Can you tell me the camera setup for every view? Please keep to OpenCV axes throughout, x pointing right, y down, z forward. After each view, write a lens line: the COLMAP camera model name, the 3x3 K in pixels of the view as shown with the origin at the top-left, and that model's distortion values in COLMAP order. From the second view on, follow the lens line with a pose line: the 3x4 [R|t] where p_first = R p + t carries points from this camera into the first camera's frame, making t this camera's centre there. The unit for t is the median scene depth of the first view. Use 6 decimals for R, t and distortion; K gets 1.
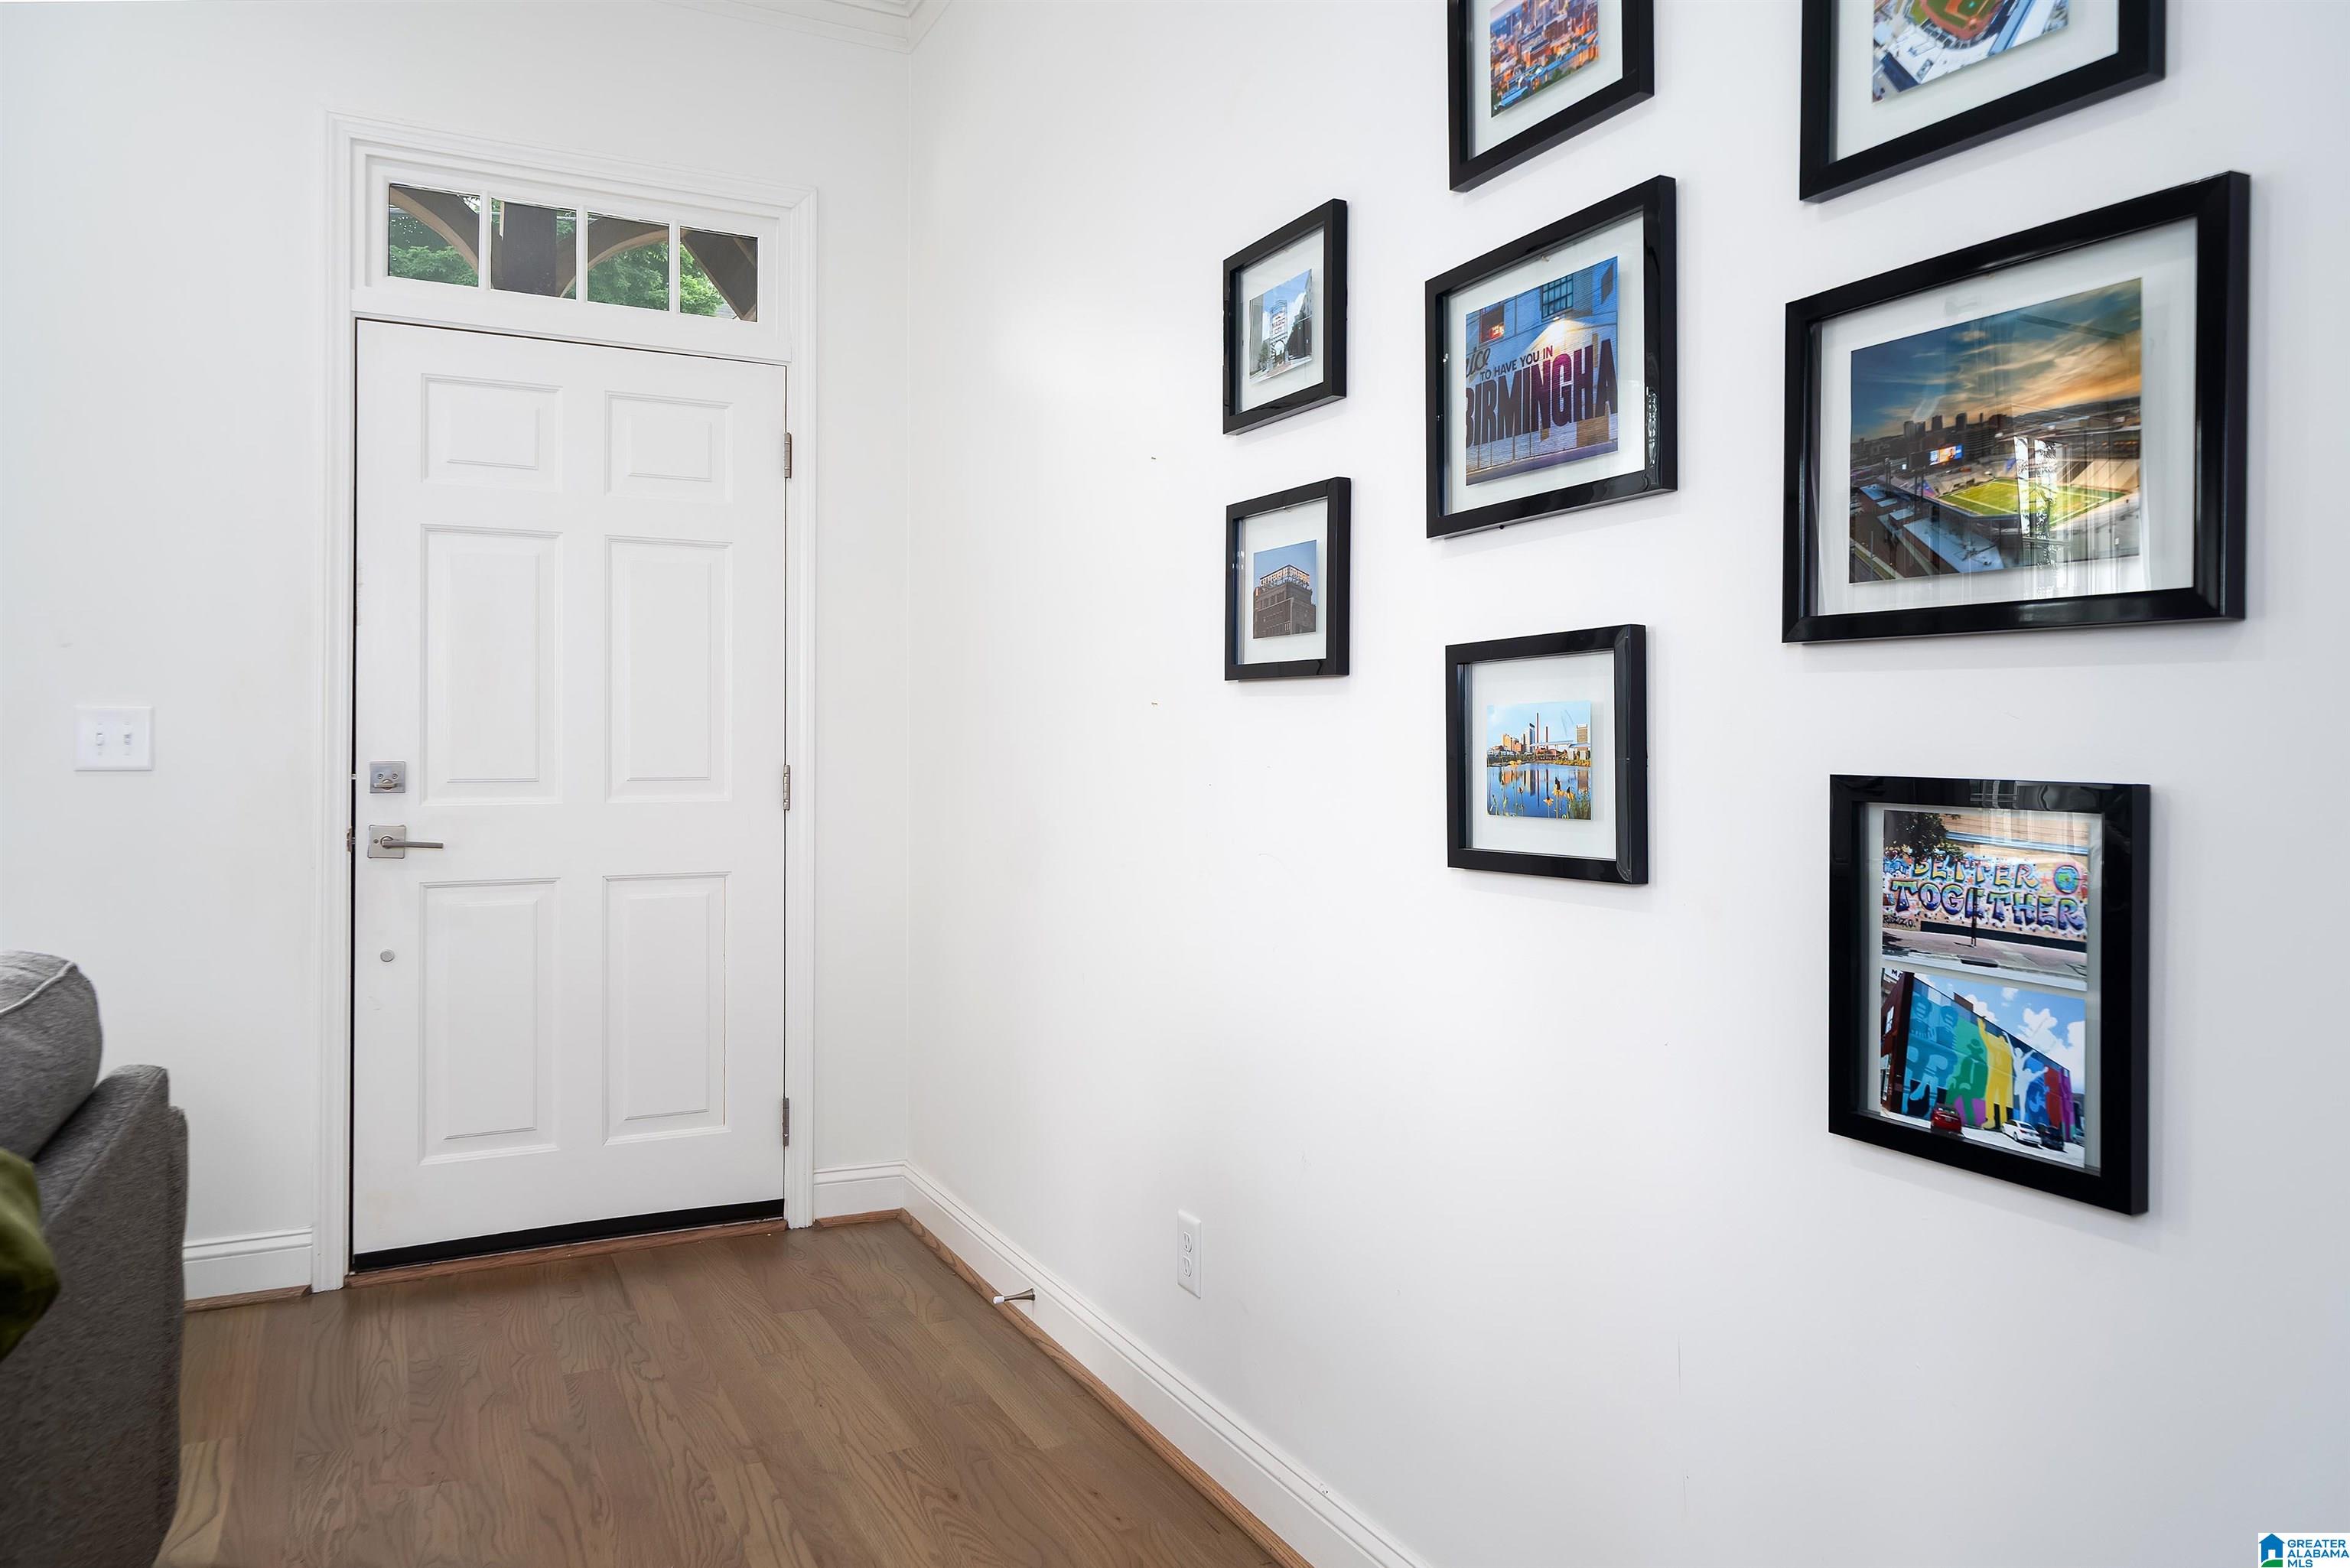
lens RADIAL K [[1534.2, 0, 1144.8], [0, 1534.2, 740.7], [0, 0, 1]] dist [-0.000146, -0.000881]
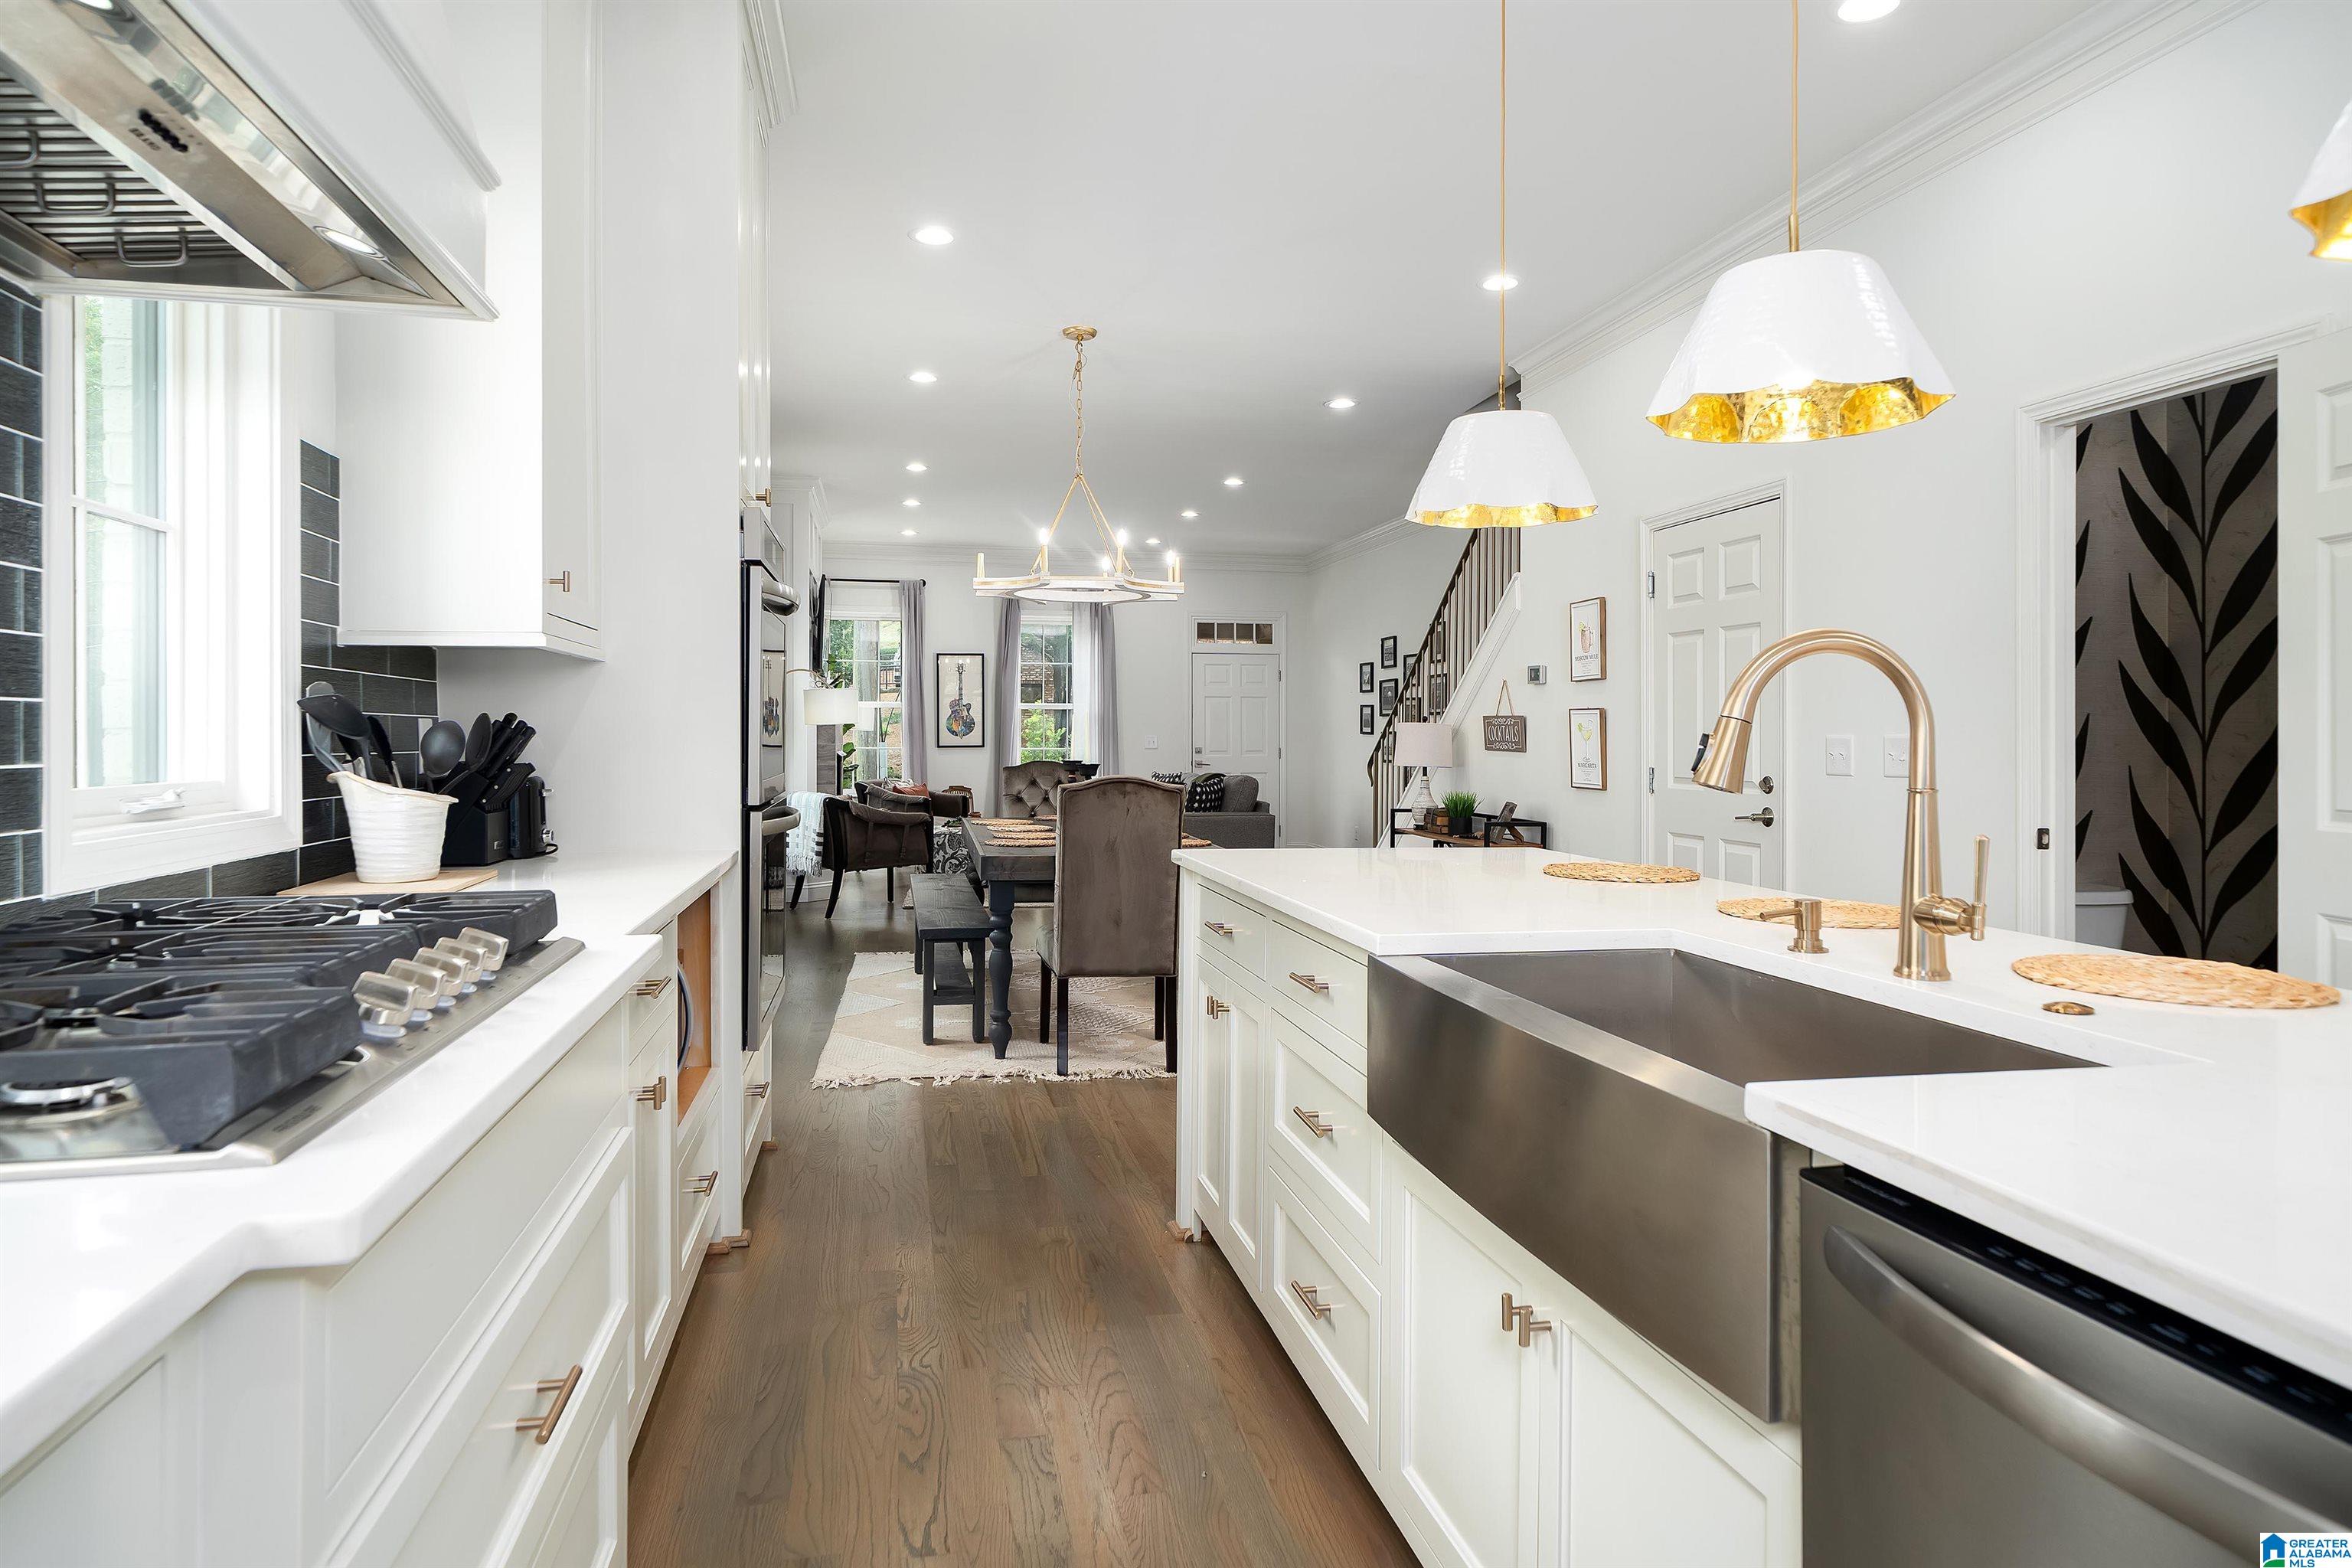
lens RADIAL K [[1335.3, 0, 1163.1], [0, 1335.3, 735.0], [0, 0, 1]] dist [0.000897, -0.002048]
pose [[0.966332, -0.000849, -0.257297, 0.929538], [0.003403, 0.999949, 0.009481, -0.123680], [0.257276, -0.010037, 0.966286, -6.060208]]
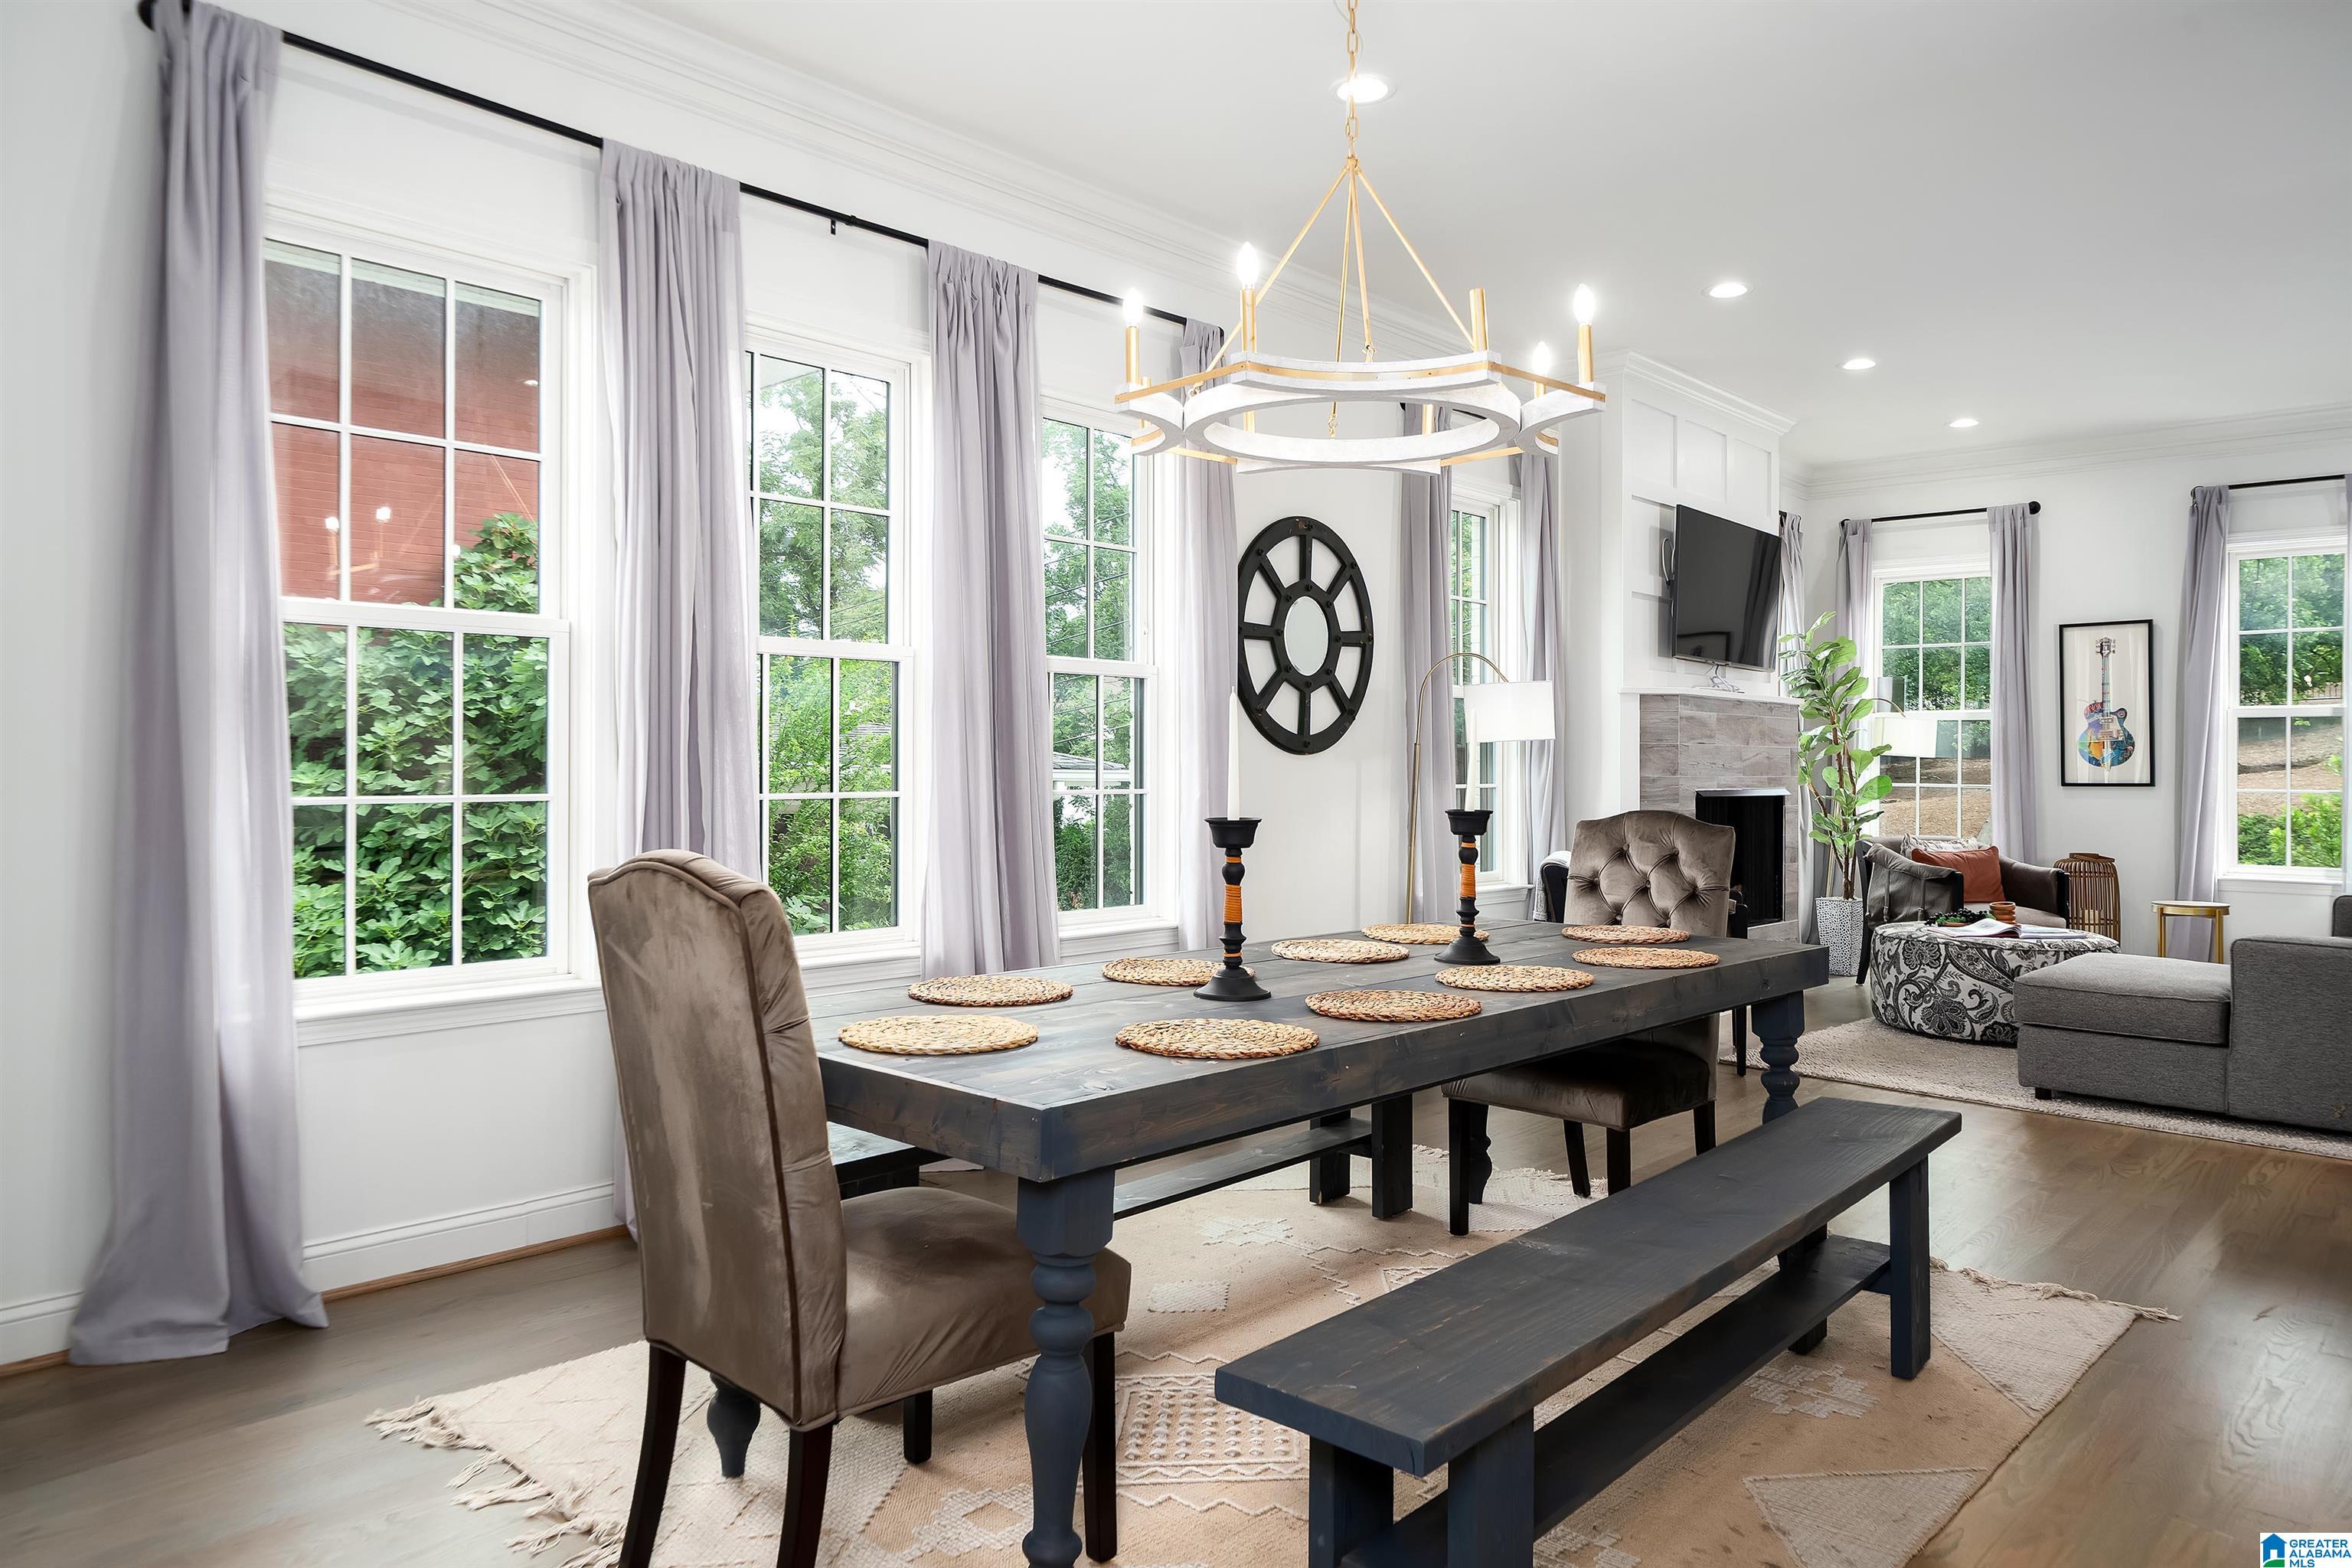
lens RADIAL K [[1535.6, 0, 1173.6], [0, 1535.6, 781.8], [0, 0, 1]] dist [-0.000146, -0.000881]
pose [[0.351762, 0.013121, -0.935998, 1.472013], [0.003830, 0.999873, 0.015456, -0.086301], [0.936082, -0.009022, 0.351667, -3.449101]]
